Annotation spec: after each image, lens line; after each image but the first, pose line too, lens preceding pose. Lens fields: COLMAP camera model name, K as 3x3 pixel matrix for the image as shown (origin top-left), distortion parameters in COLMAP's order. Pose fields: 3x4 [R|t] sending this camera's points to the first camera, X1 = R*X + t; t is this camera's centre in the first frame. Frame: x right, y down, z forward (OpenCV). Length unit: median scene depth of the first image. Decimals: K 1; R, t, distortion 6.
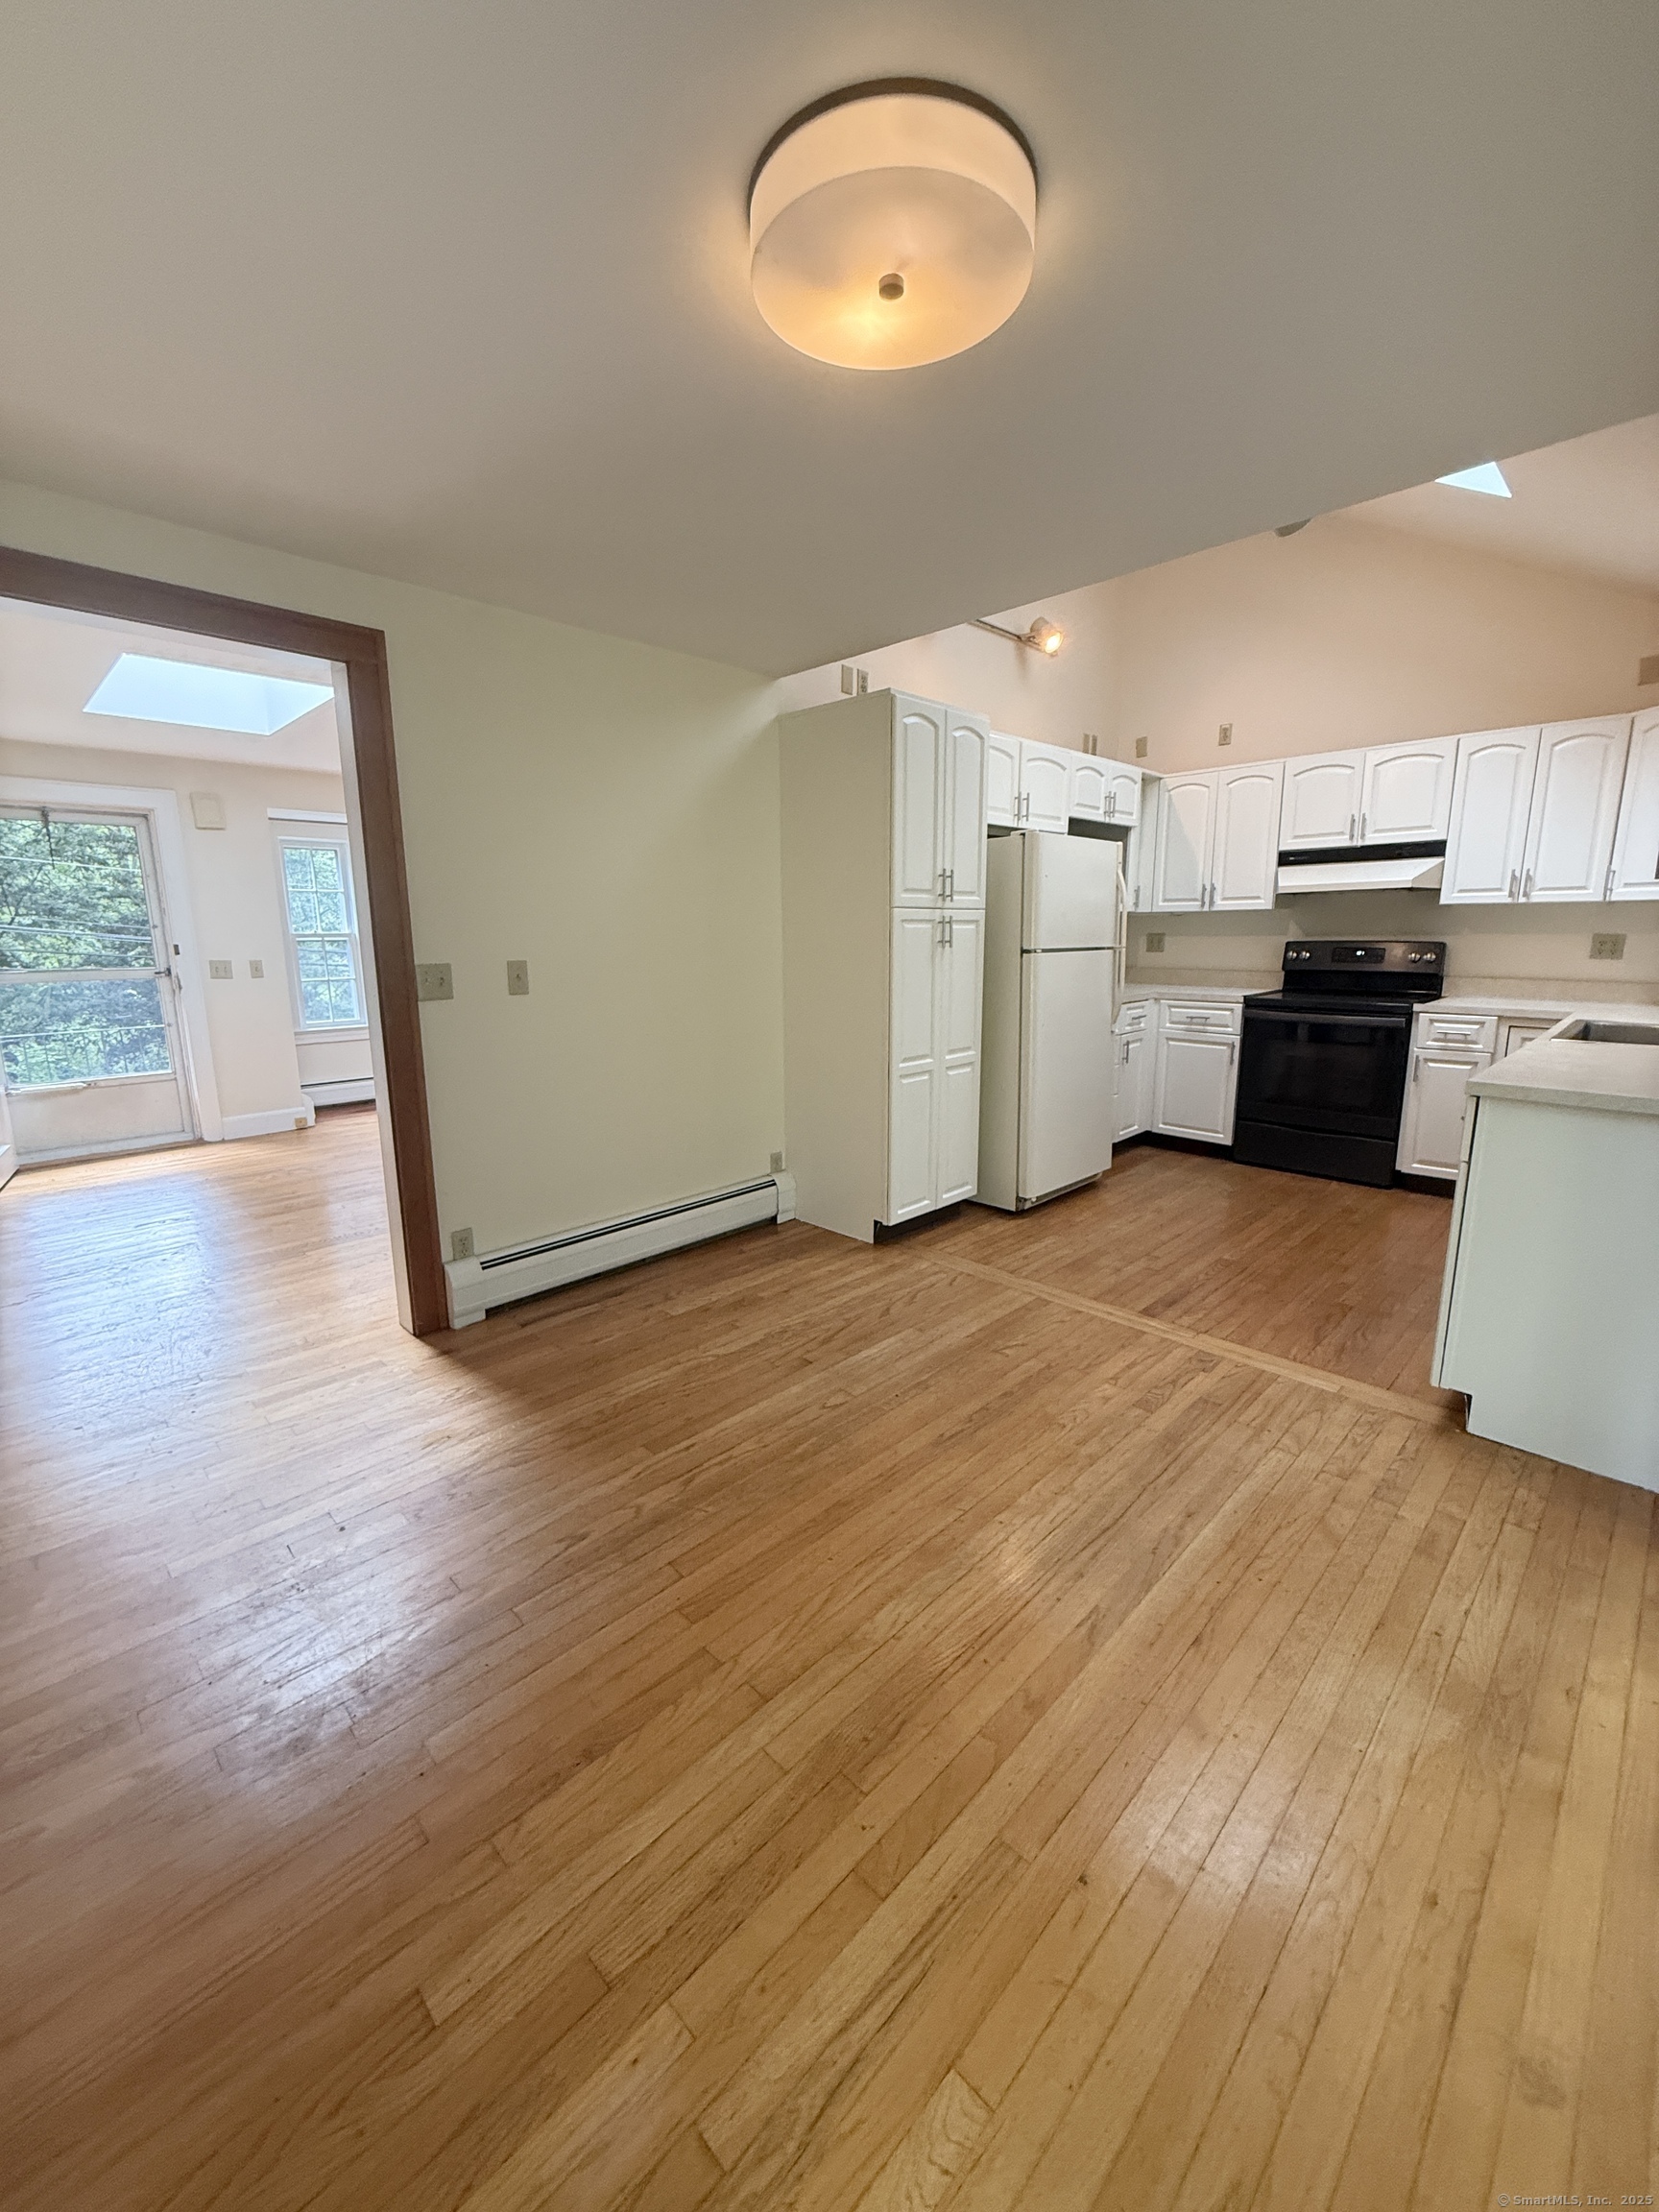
lens RADIAL K [[881.8, 0, 831.1], [0, 881.8, 1099.8], [0, 0, 1]] dist [-0.000687, -0.000090]
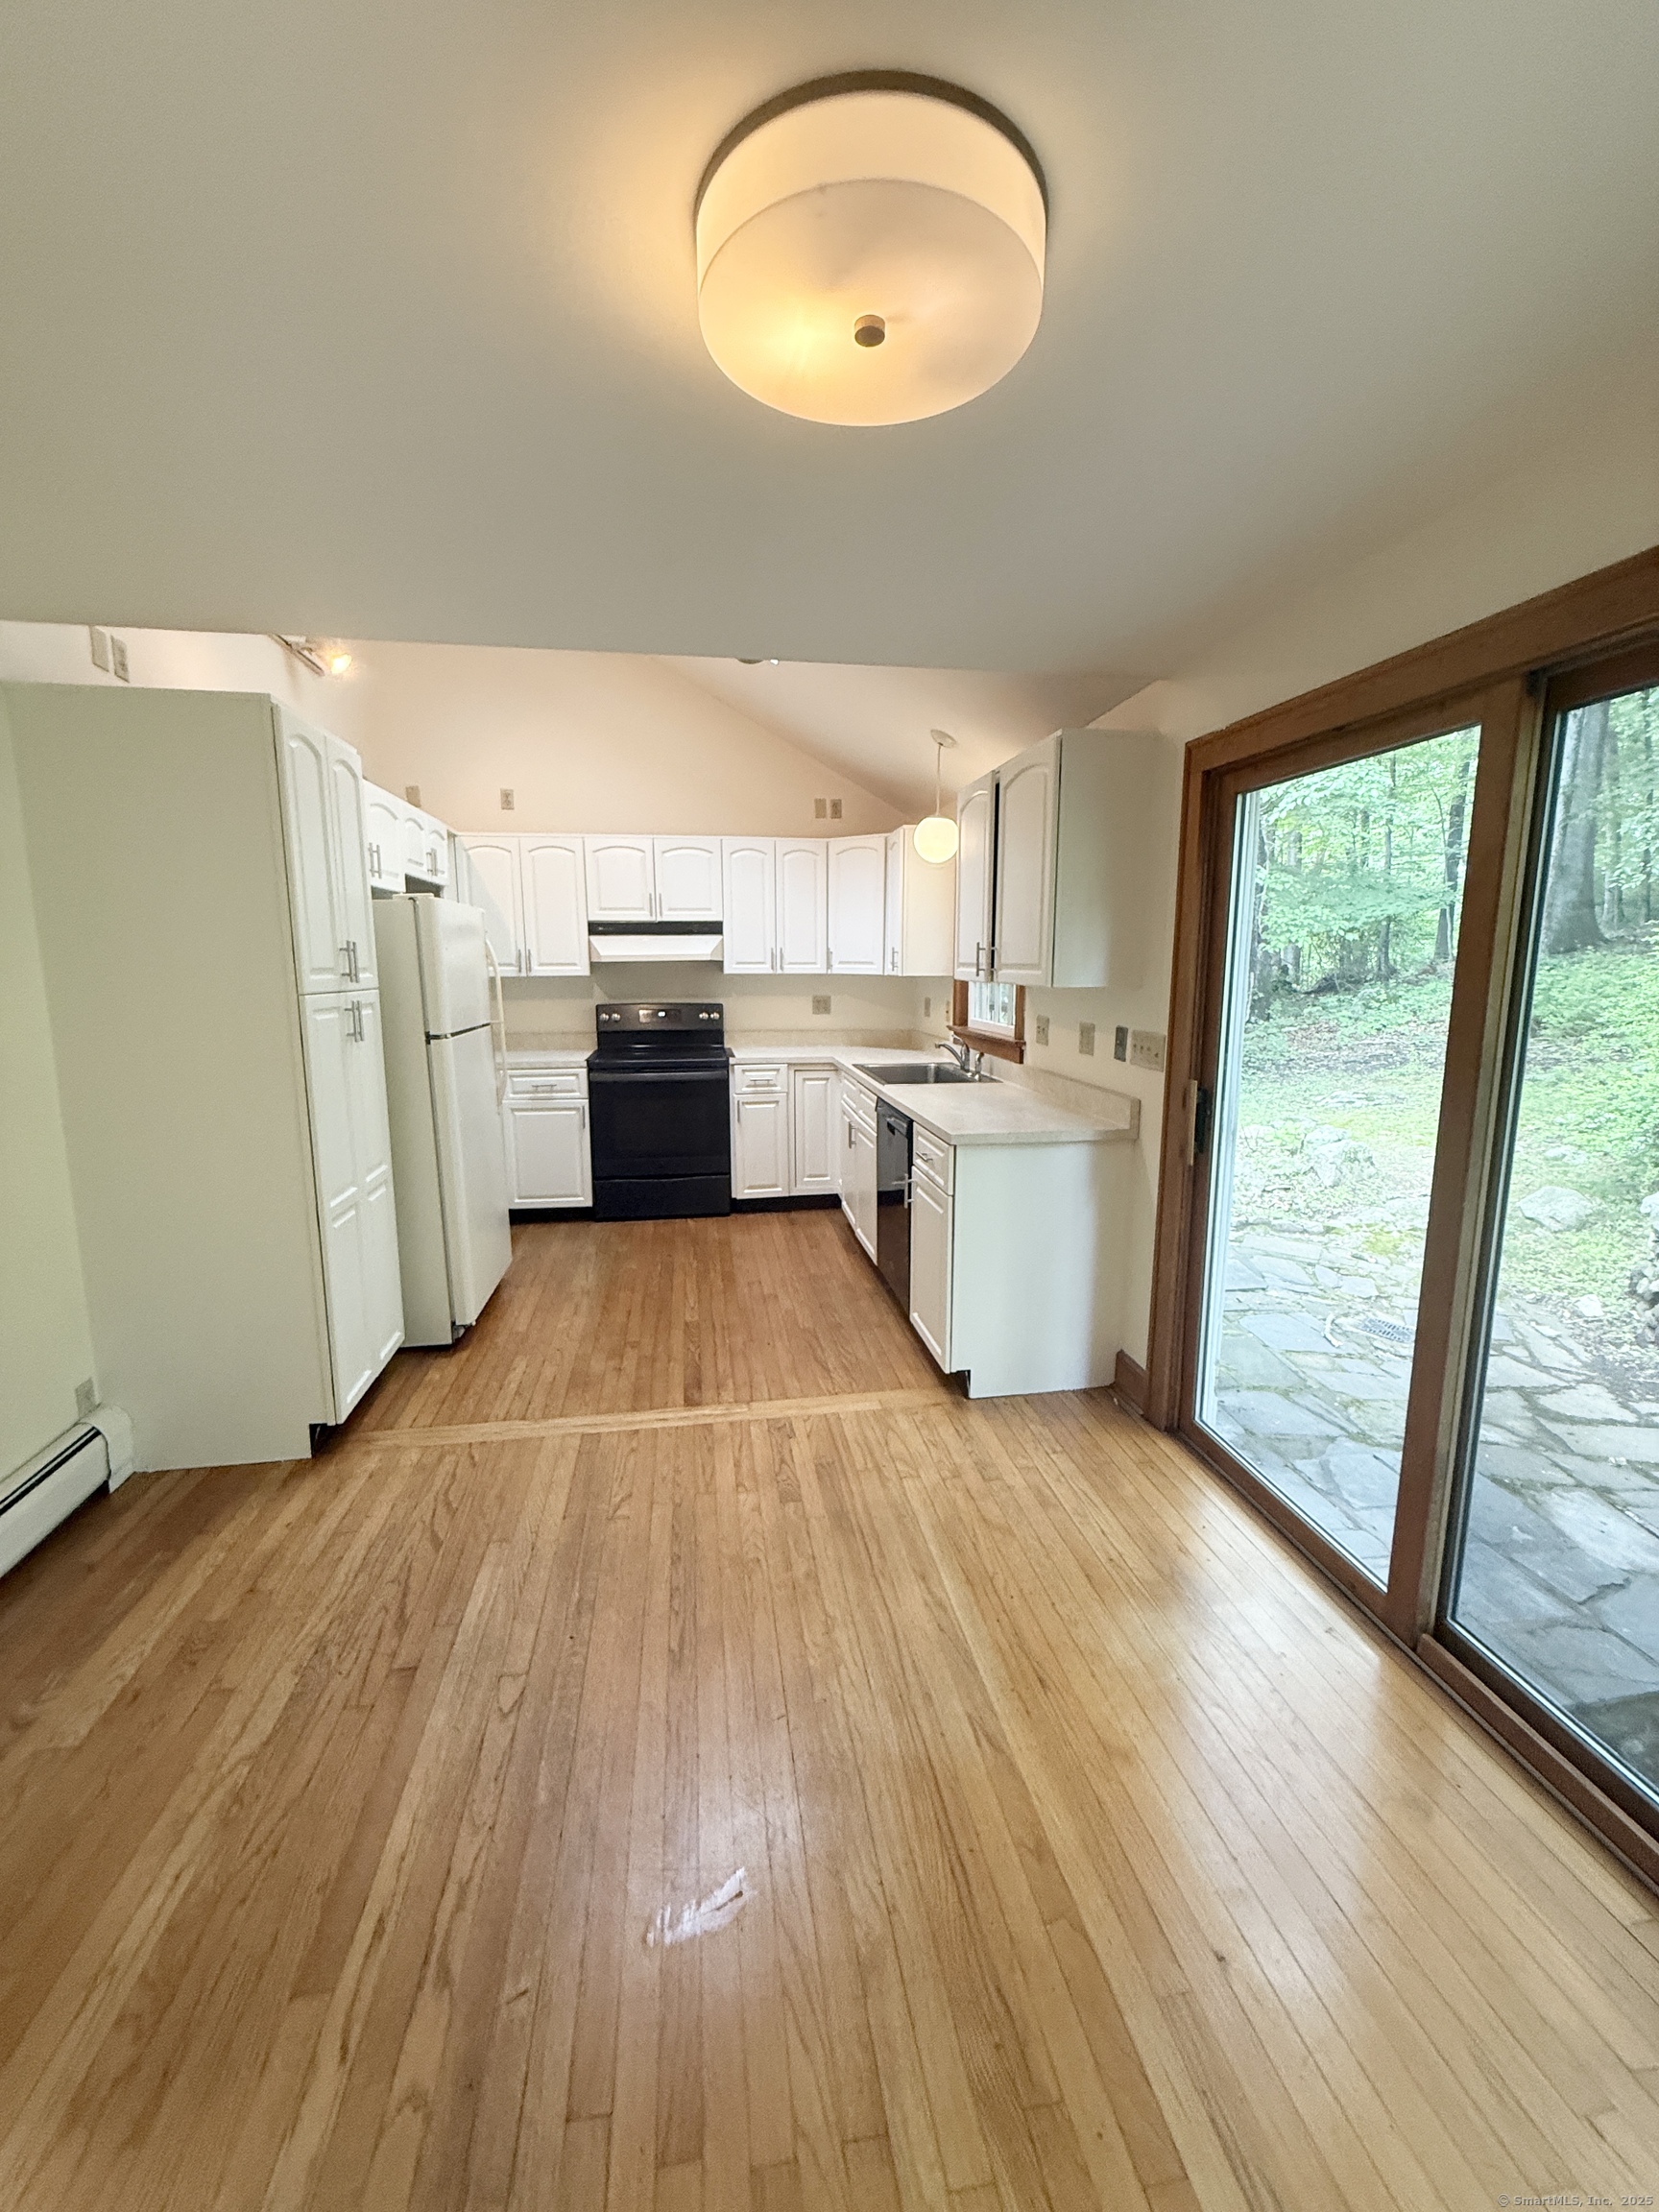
lens RADIAL K [[881.8, 0, 830.1], [0, 881.8, 1098.7], [0, 0, 1]] dist [-0.000687, -0.000090]
pose [[0.590310, -0.118317, 0.798458, -0.240264], [0.151216, 0.987895, 0.034592, -0.084834], [-0.792885, 0.100320, 0.601056, 0.207813]]
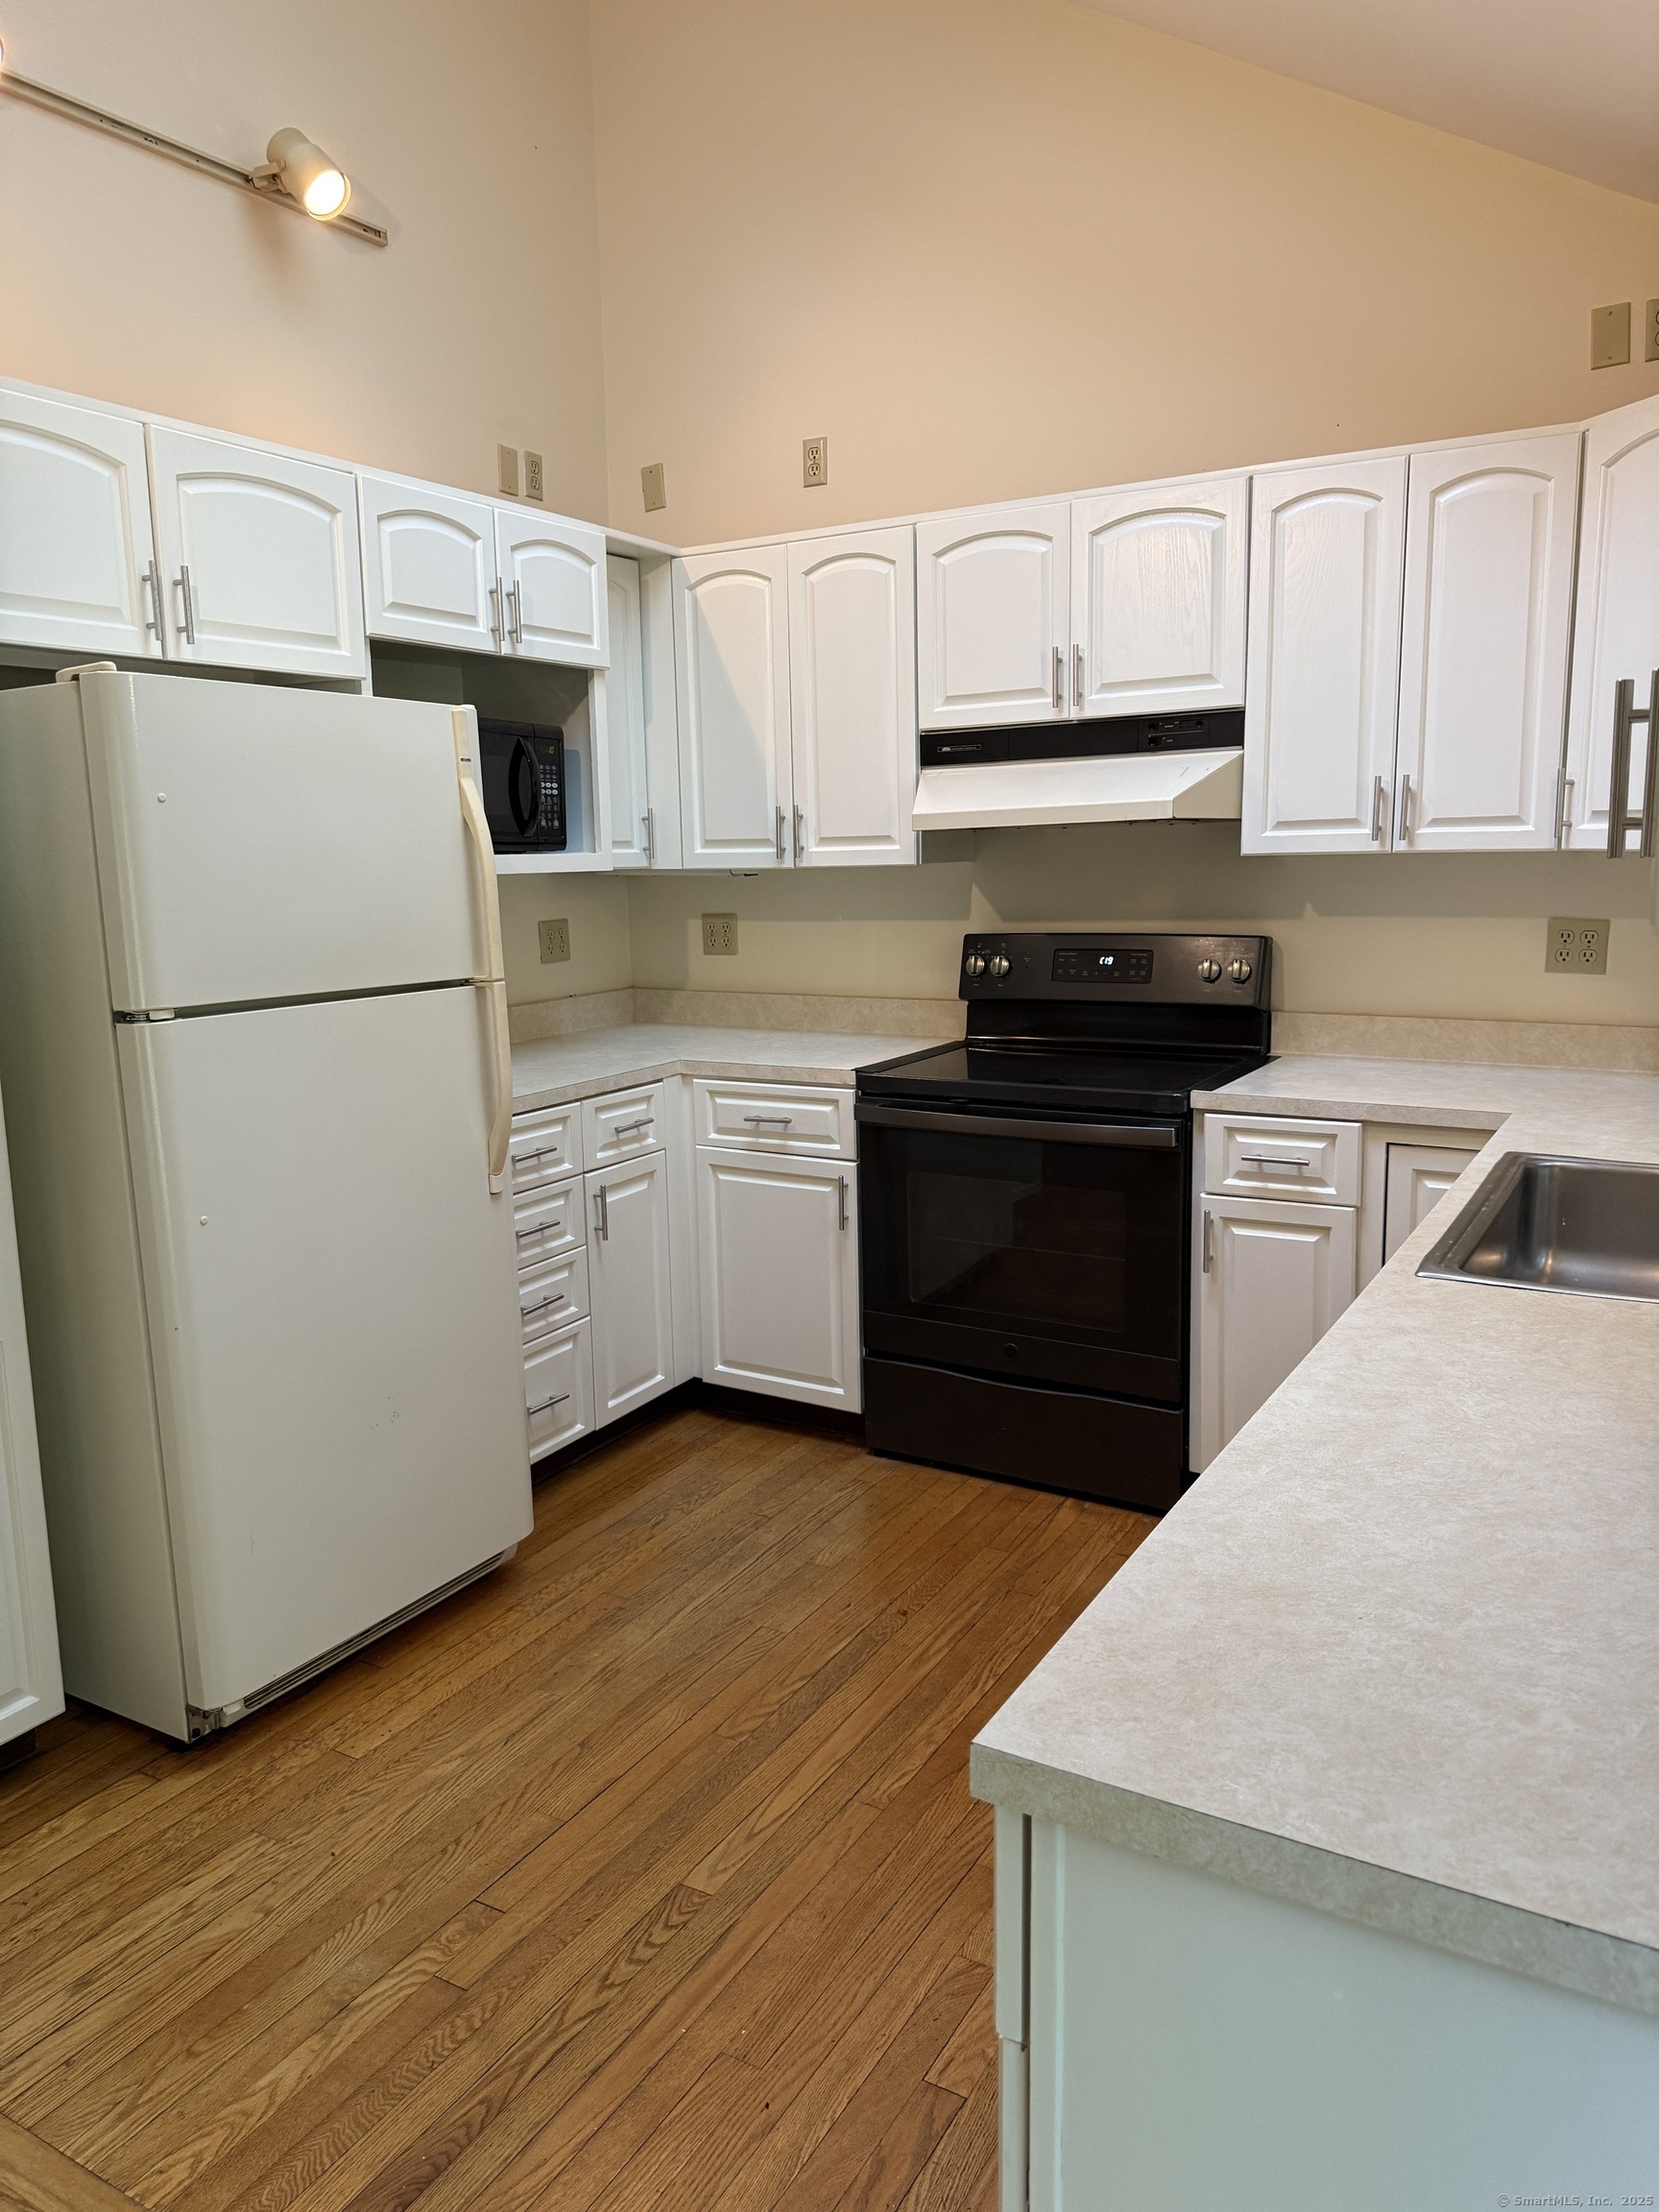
lens RADIAL K [[1561.9, 0, 829.6], [0, 1561.9, 1112.9], [0, 0, 1]] dist [0.053049, -0.065541]
pose [[0.968459, -0.052144, 0.243656, 0.345727], [0.058673, 0.998085, -0.019607, -0.106109], [-0.242167, 0.033285, 0.969664, 0.349604]]
